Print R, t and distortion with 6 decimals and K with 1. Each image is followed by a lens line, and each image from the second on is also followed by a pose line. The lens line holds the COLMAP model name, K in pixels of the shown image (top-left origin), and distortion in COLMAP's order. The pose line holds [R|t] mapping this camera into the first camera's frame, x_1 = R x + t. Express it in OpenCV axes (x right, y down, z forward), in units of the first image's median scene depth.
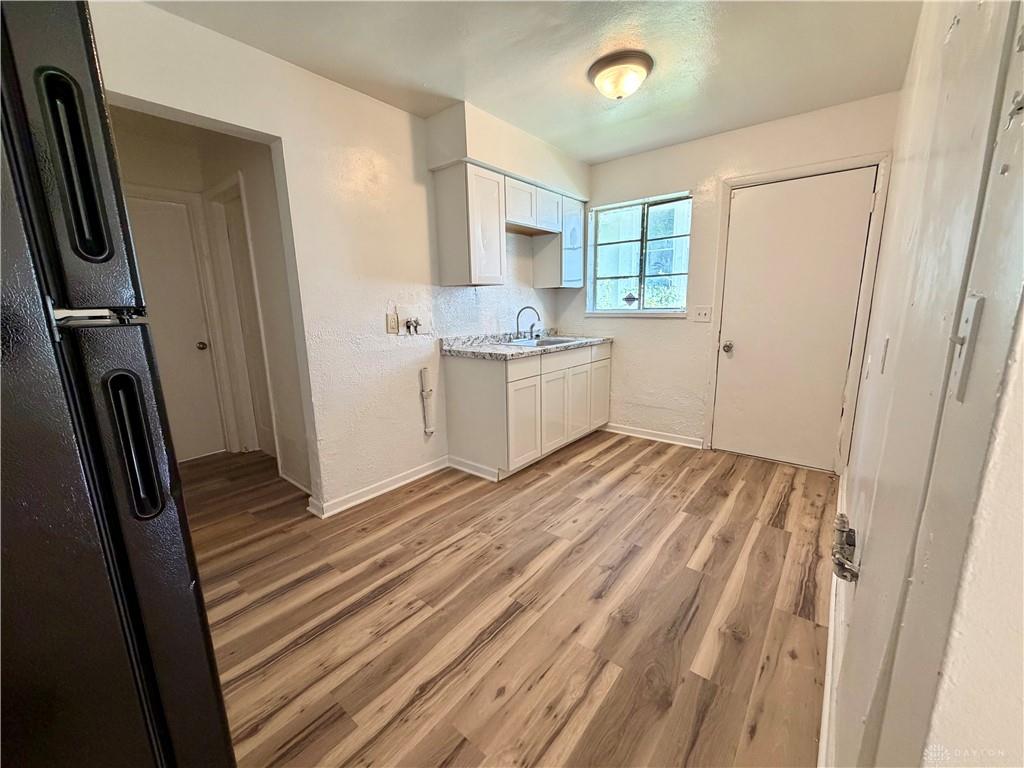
lens RADIAL K [[406.2, 0, 511.0], [0, 406.2, 384.4], [0, 0, 1]] dist [-0.000890, -0.000049]
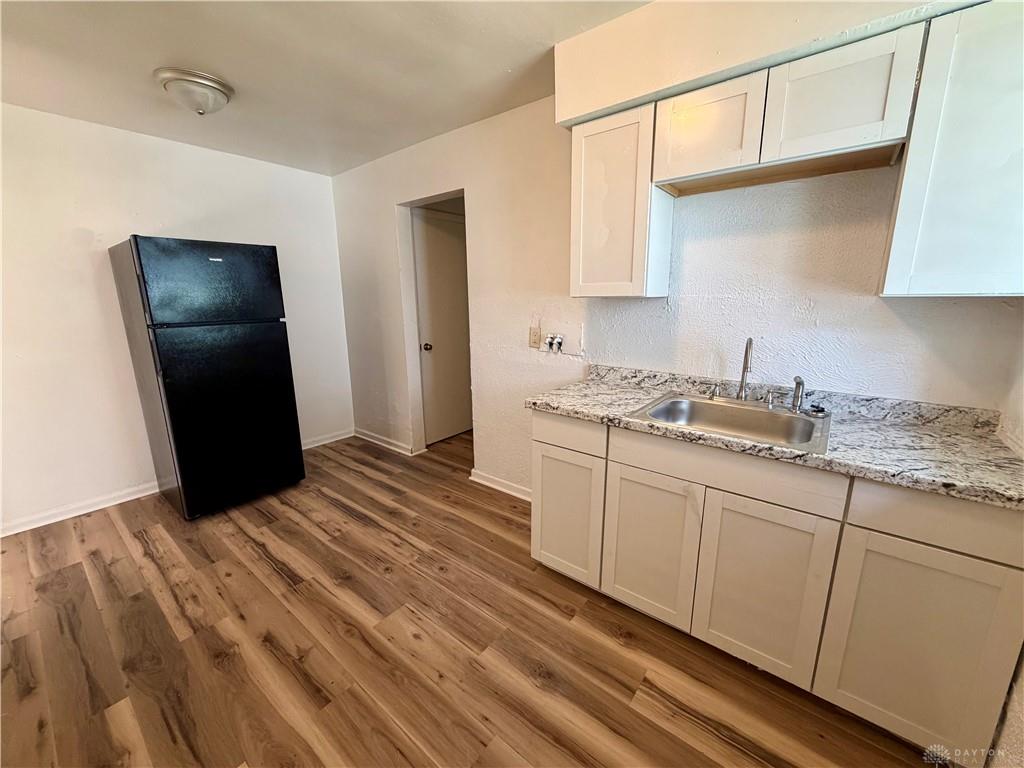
lens RADIAL K [[406.2, 0, 511.0], [0, 406.2, 384.4], [0, 0, 1]] dist [-0.000890, -0.000049]
pose [[0.012259, 0.233511, -0.972277, 0.770924], [-0.187597, 0.955621, 0.227146, -0.292741], [0.982170, 0.179612, 0.055521, 1.062194]]
